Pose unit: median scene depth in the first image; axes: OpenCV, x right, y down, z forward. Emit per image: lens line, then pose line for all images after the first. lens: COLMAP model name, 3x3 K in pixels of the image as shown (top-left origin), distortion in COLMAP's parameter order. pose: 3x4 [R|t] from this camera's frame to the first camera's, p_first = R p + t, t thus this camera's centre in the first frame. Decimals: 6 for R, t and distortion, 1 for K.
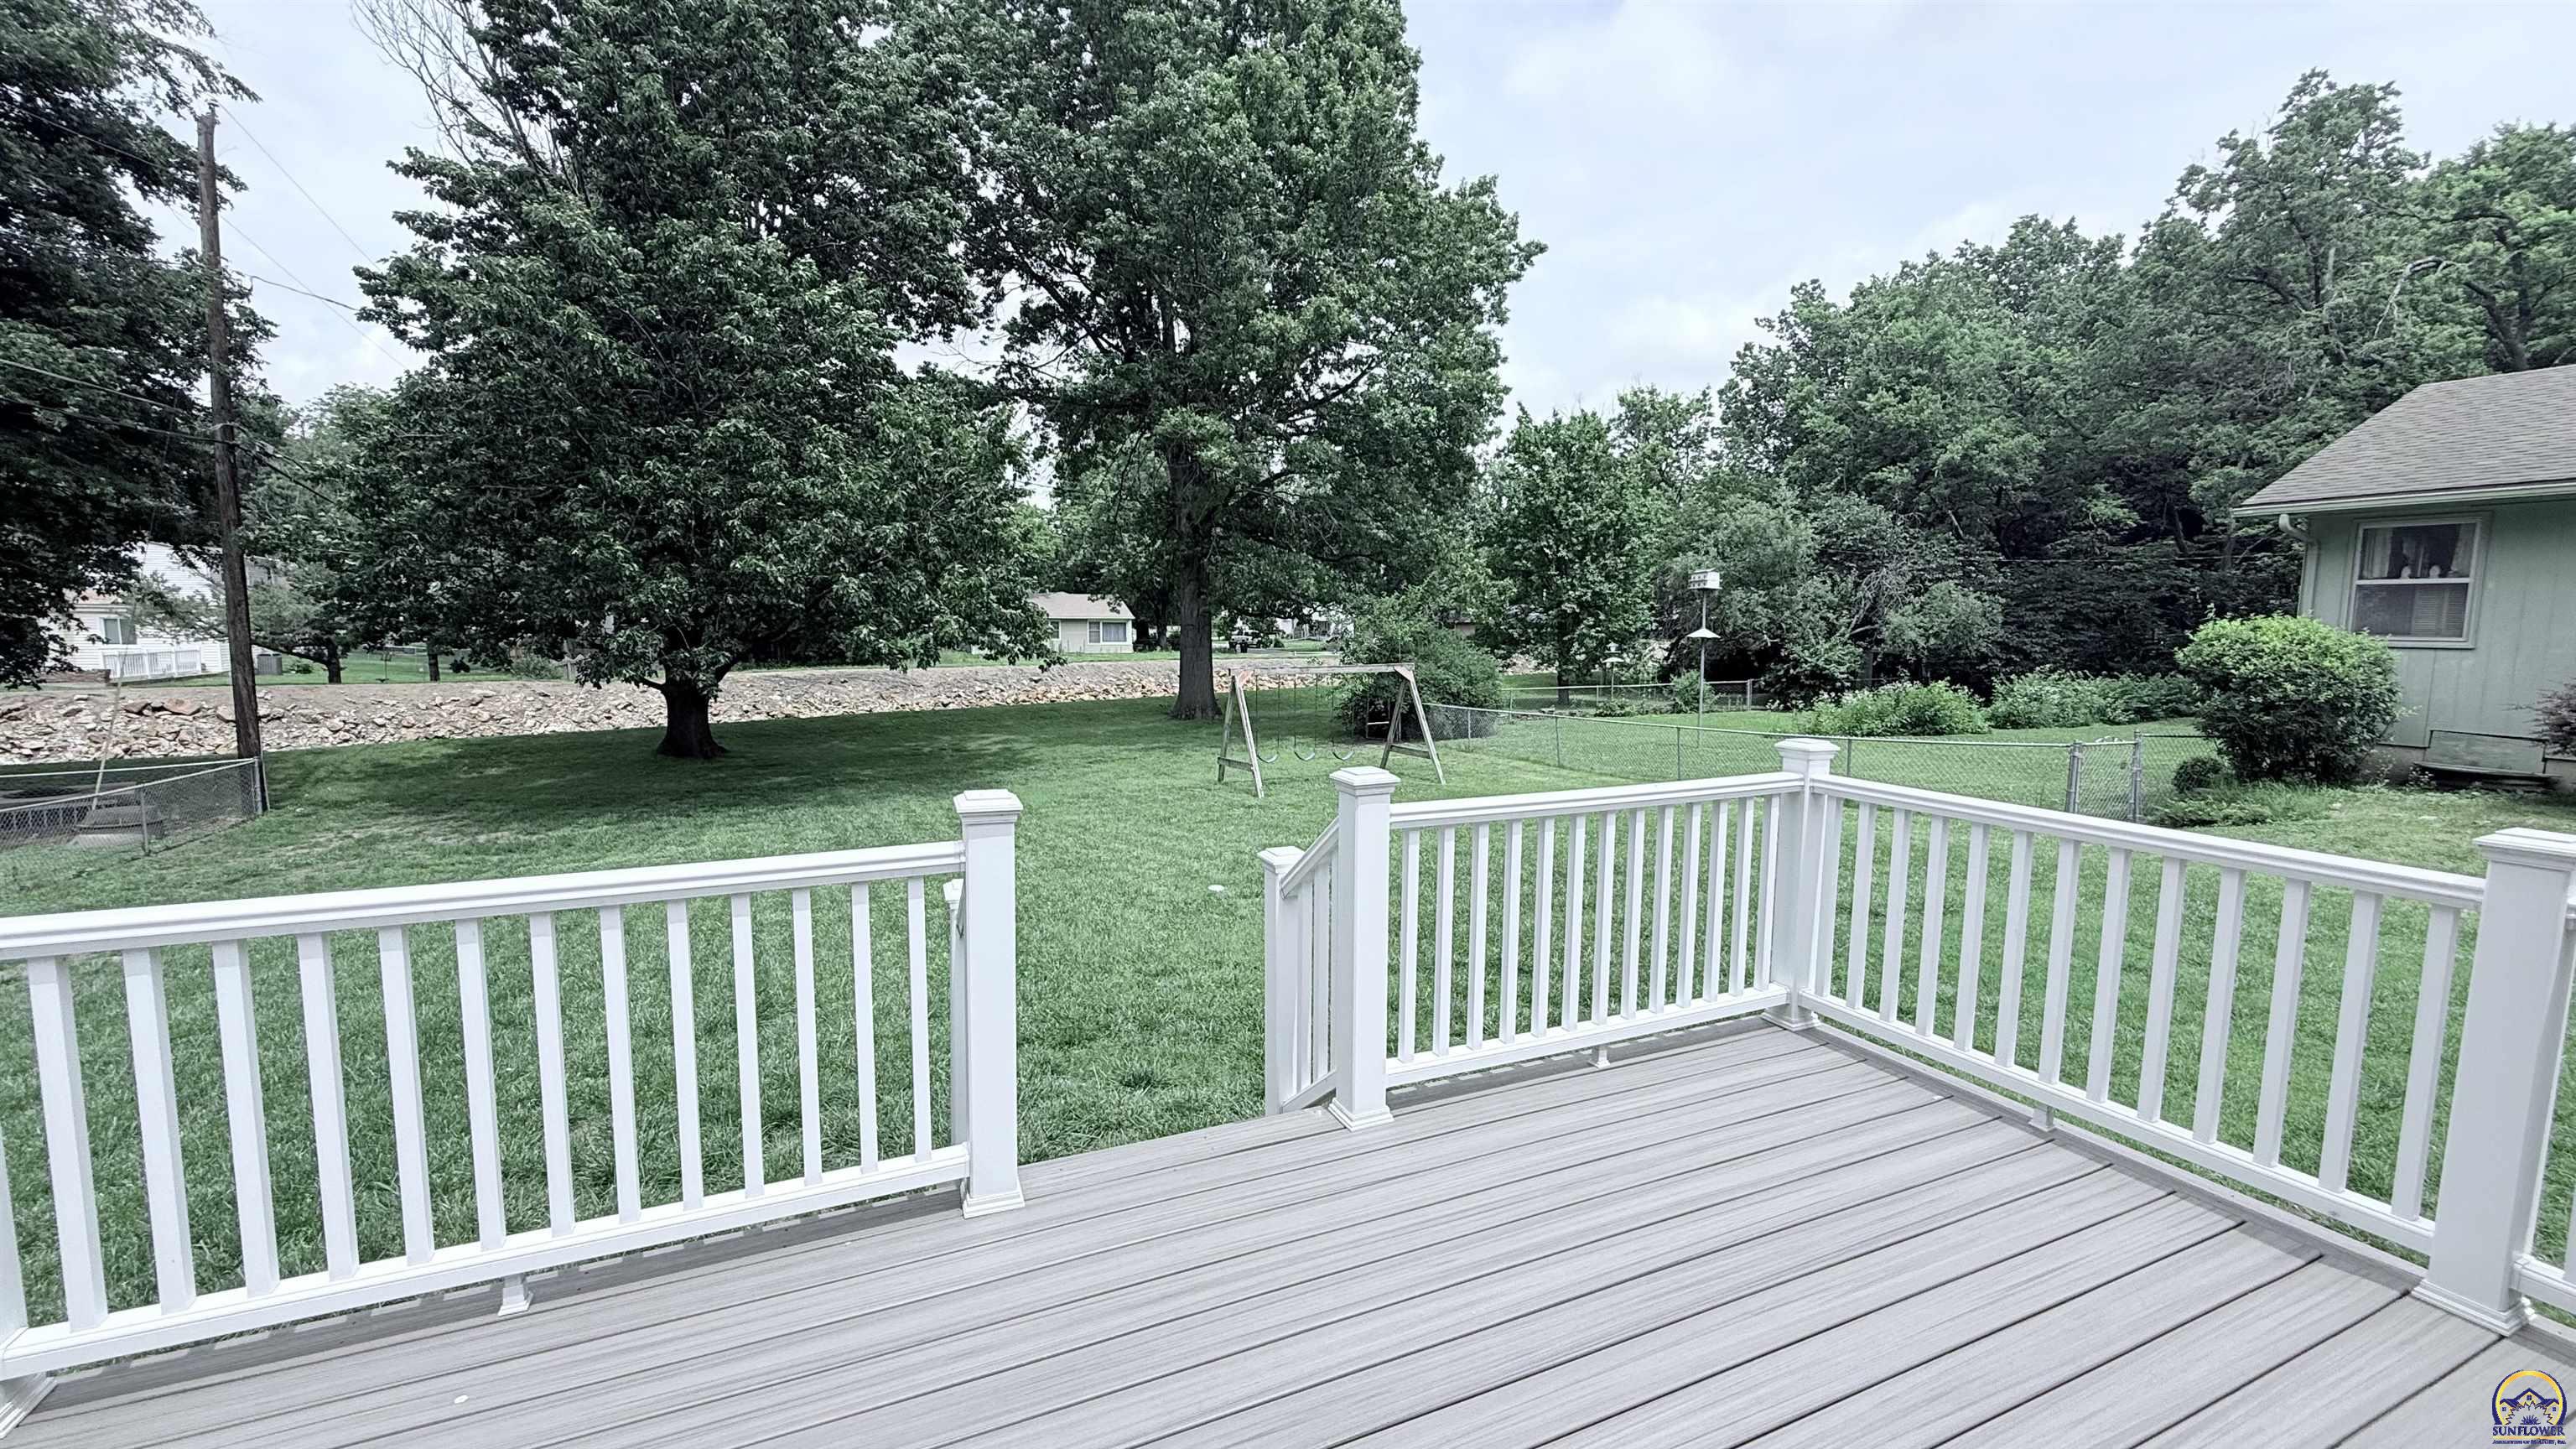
lens RADIAL K [[1028.2, 0, 1292.8], [0, 1028.2, 730.4], [0, 0, 1]] dist [0.002722, -0.000710]
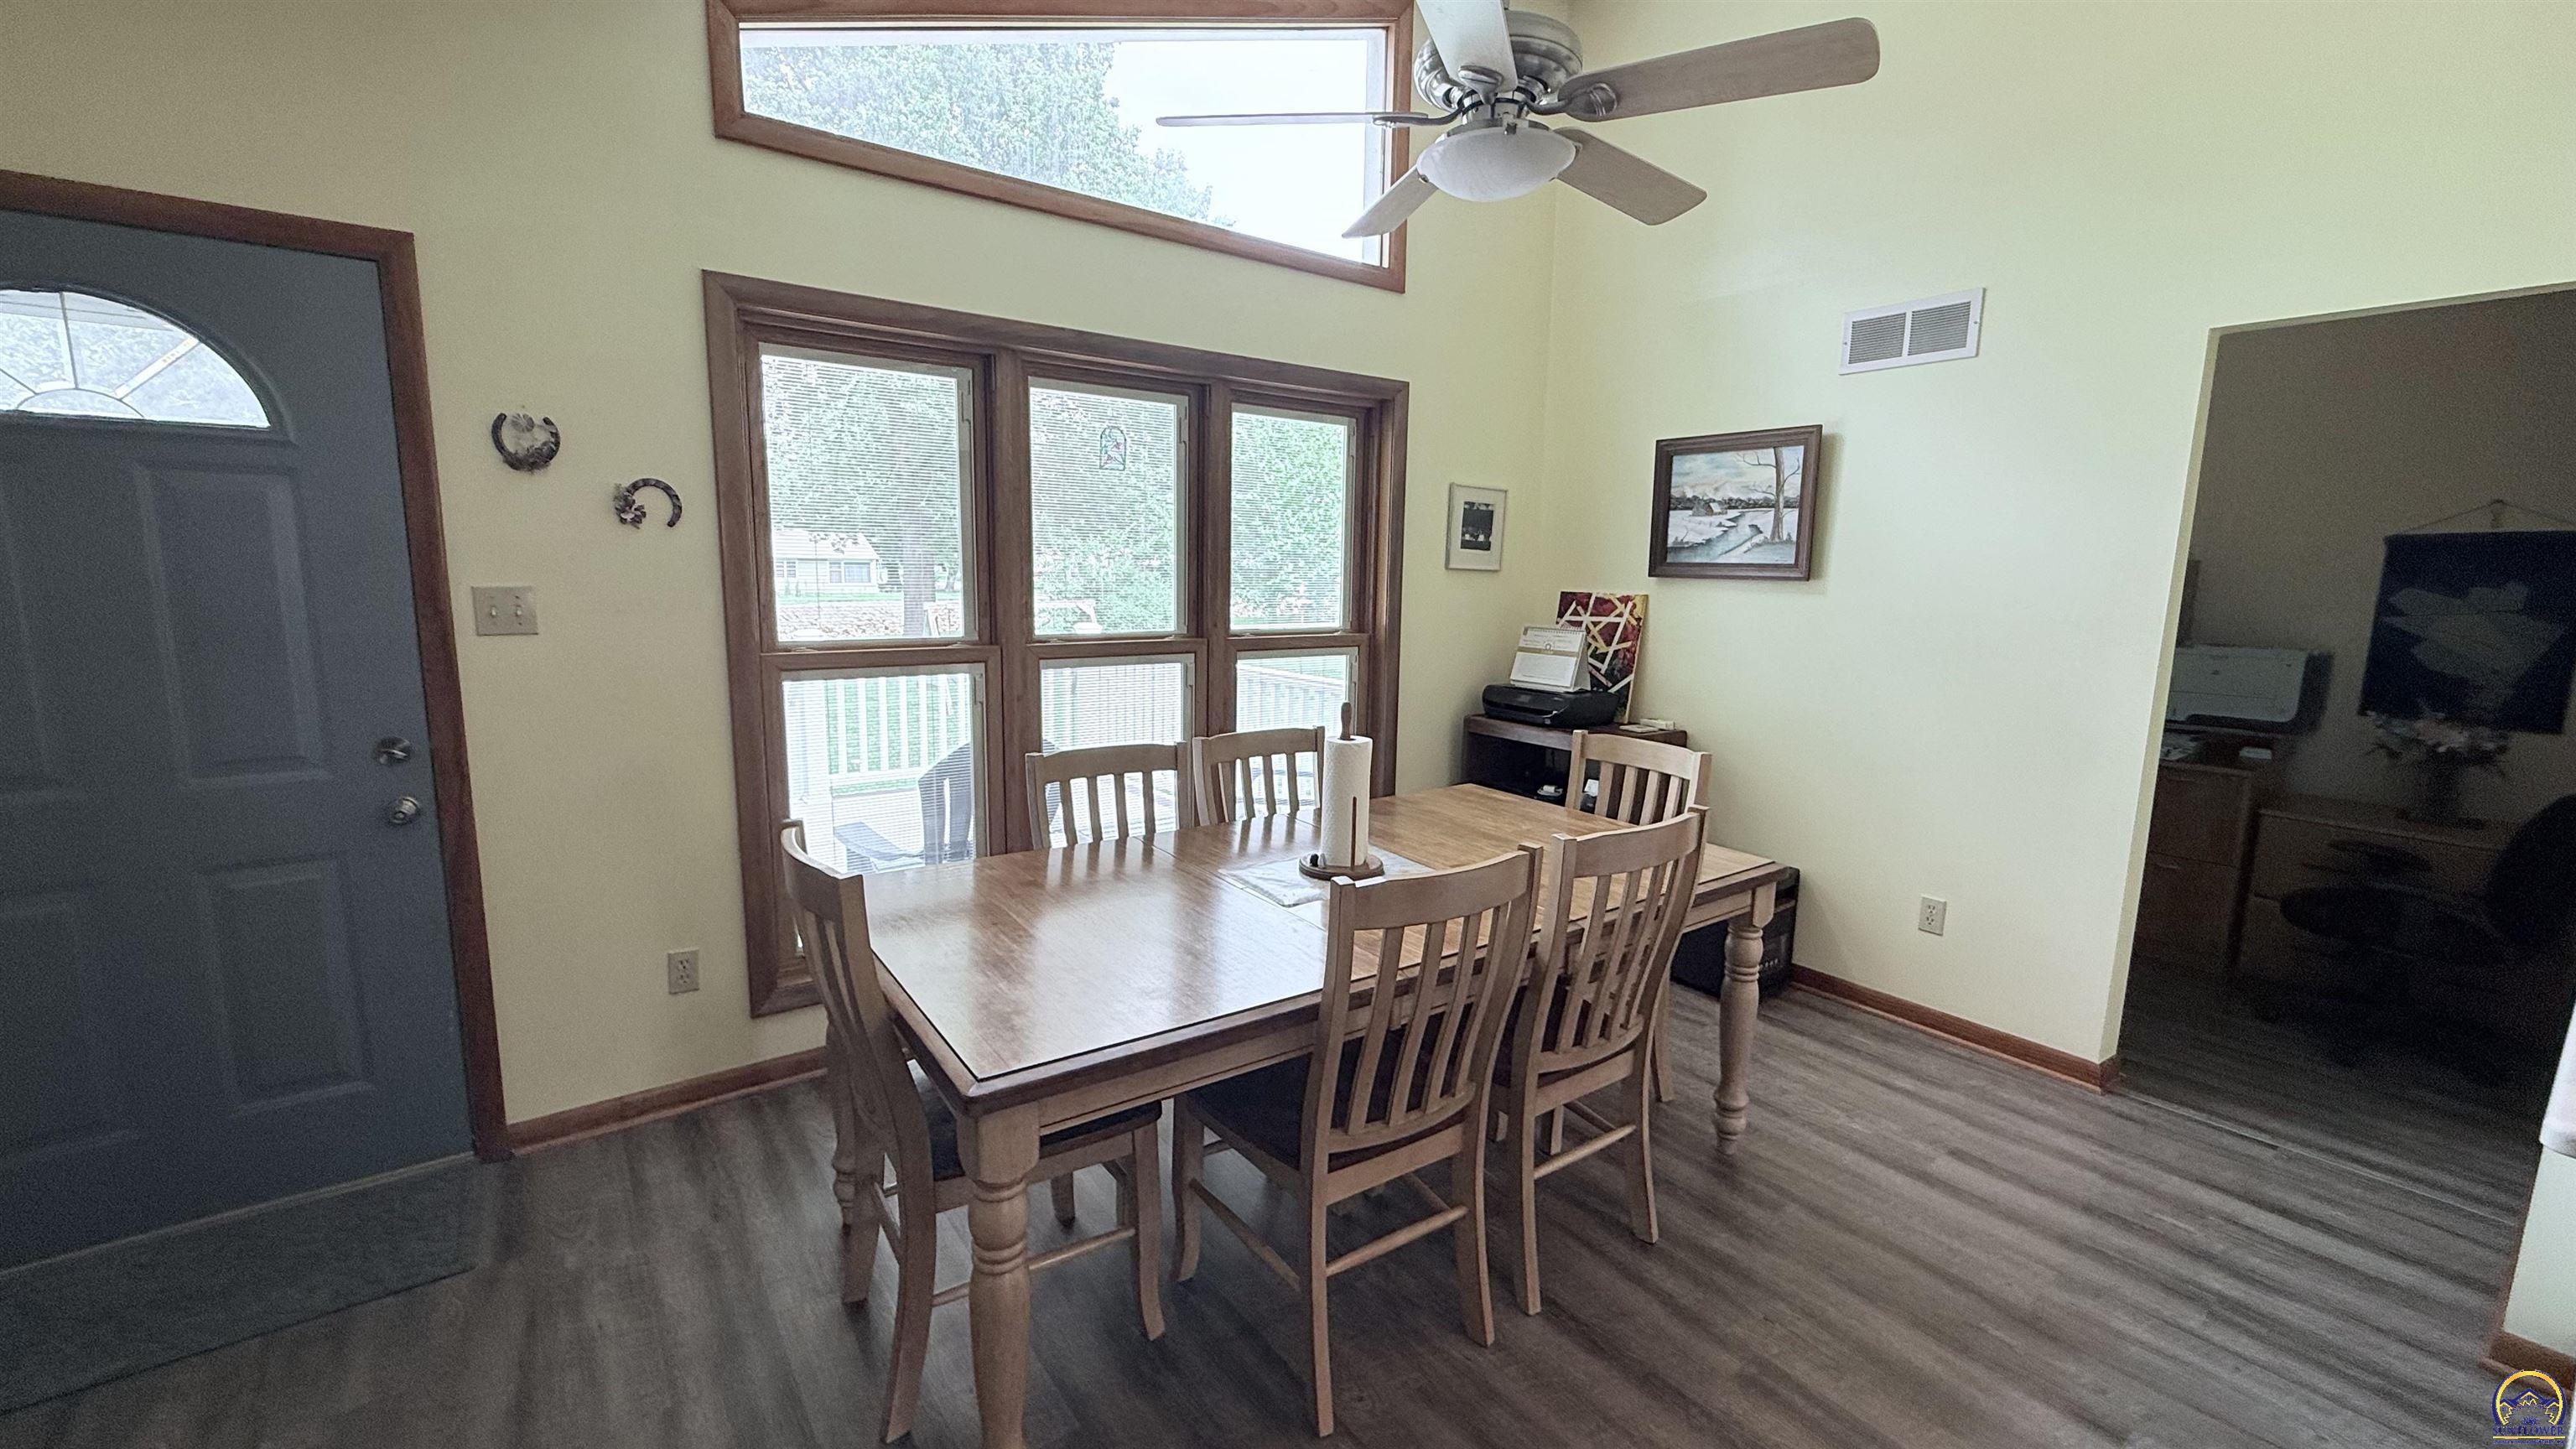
lens RADIAL K [[1028.2, 0, 1283.0], [0, 1028.2, 722.9], [0, 0, 1]] dist [0.002722, -0.000710]
pose [[0.978645, -0.014048, 0.205076, 0.057927], [0.005072, 0.999008, 0.044230, 0.017201], [-0.205494, -0.042246, 0.977746, -0.129962]]
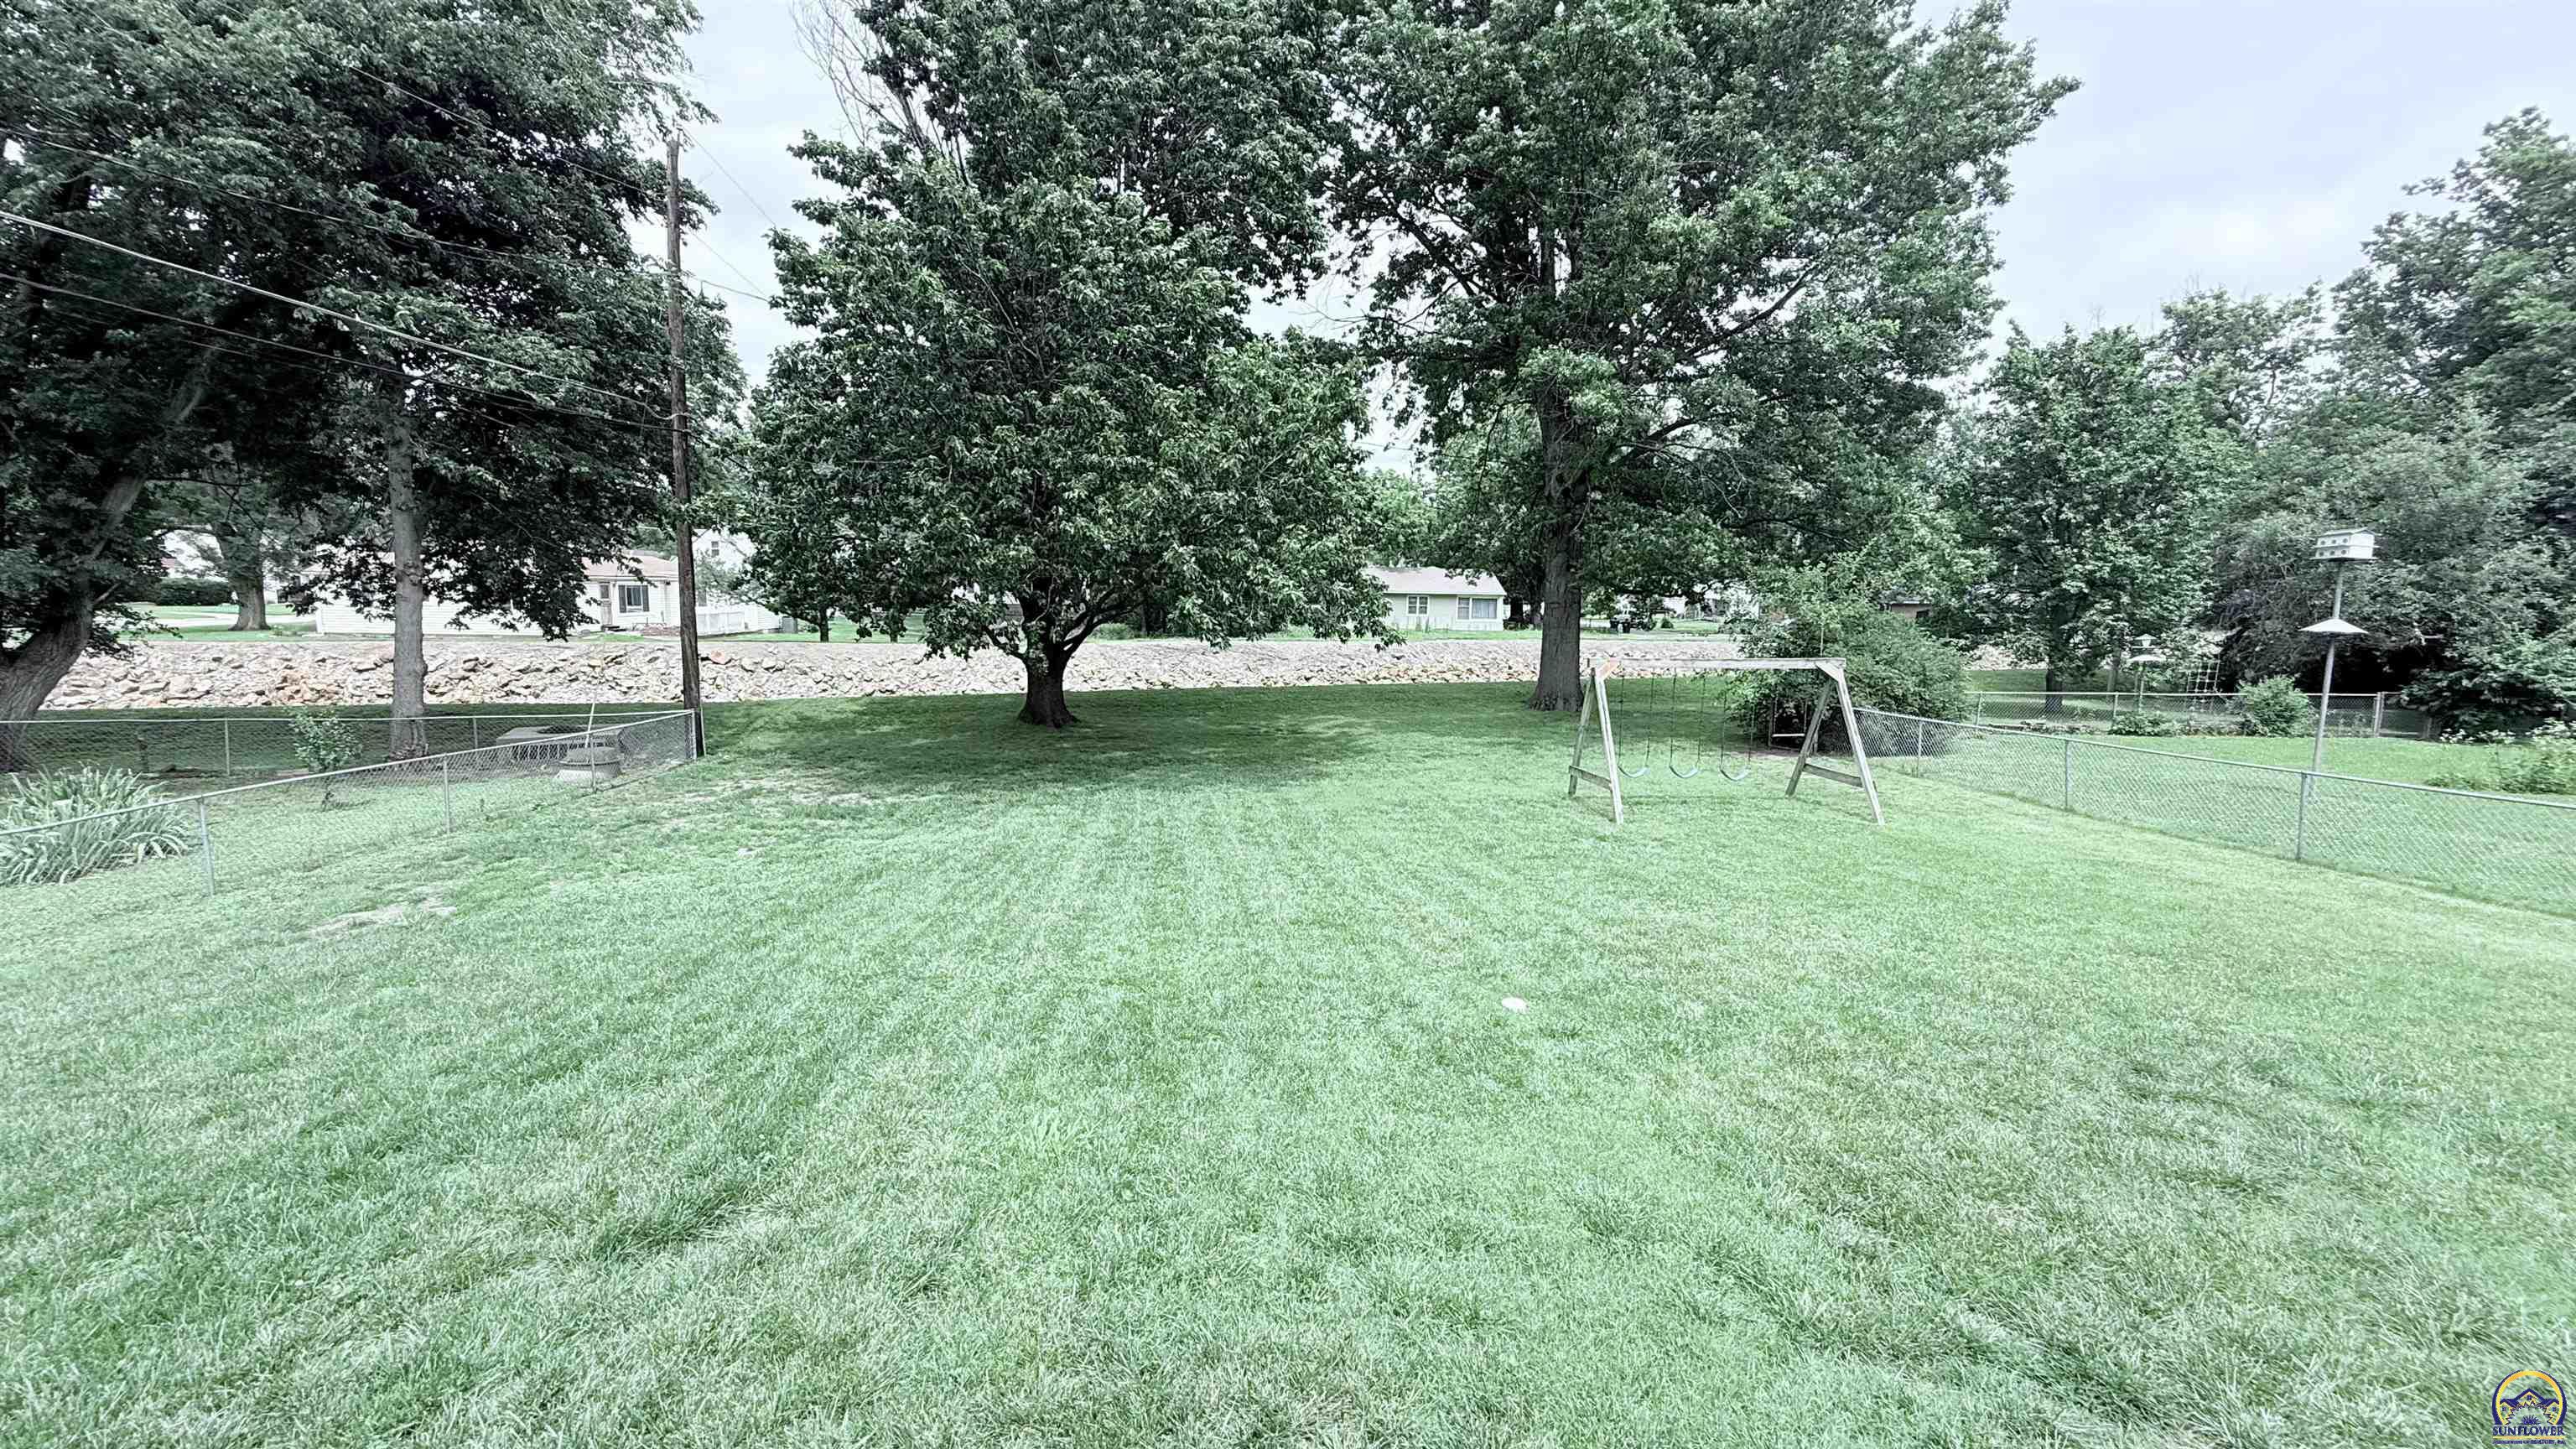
lens RADIAL K [[1028.2, 0, 1285.4], [0, 1028.2, 723.0], [0, 0, 1]] dist [0.002722, -0.000710]
pose [[0.932890, 0.055188, -0.355909, 0.003579], [-0.049839, 0.998464, 0.024188, -0.010209], [0.356697, -0.004827, 0.934208, 0.102554]]
